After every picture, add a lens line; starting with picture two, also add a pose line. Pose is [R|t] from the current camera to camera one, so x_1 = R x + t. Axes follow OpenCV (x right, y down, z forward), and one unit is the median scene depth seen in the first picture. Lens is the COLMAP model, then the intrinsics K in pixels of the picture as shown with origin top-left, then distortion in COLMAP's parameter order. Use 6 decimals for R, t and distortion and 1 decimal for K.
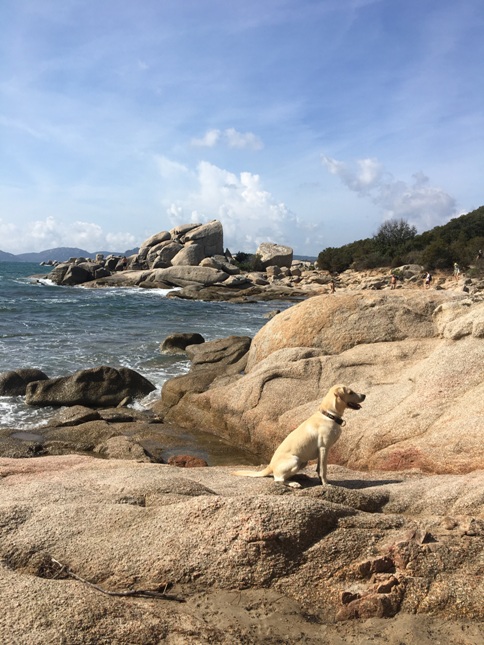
lens RADIAL K [[538.9, 0, 245.3], [0, 538.9, 321.2], [0, 0, 1]] dist [0.054964, -0.022642]
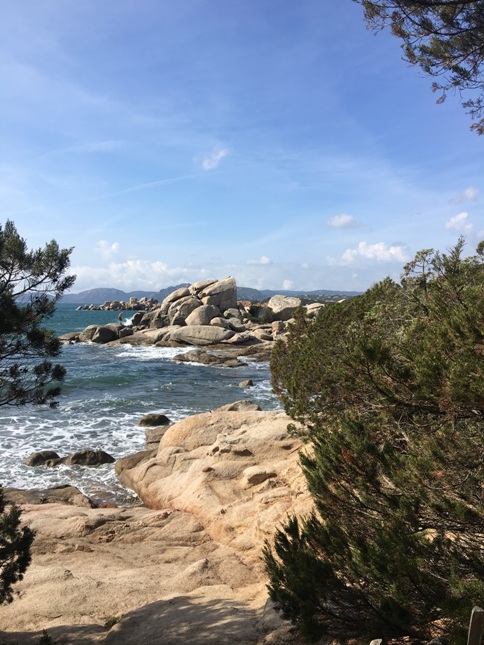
lens RADIAL K [[538.9, 0, 240.6], [0, 538.9, 315.6], [0, 0, 1]] dist [0.054964, -0.022642]
pose [[0.997391, -0.020748, -0.069147, 0.059302], [0.015371, 0.996881, -0.077405, -0.033560], [0.070538, 0.076140, 0.994599, -0.123449]]
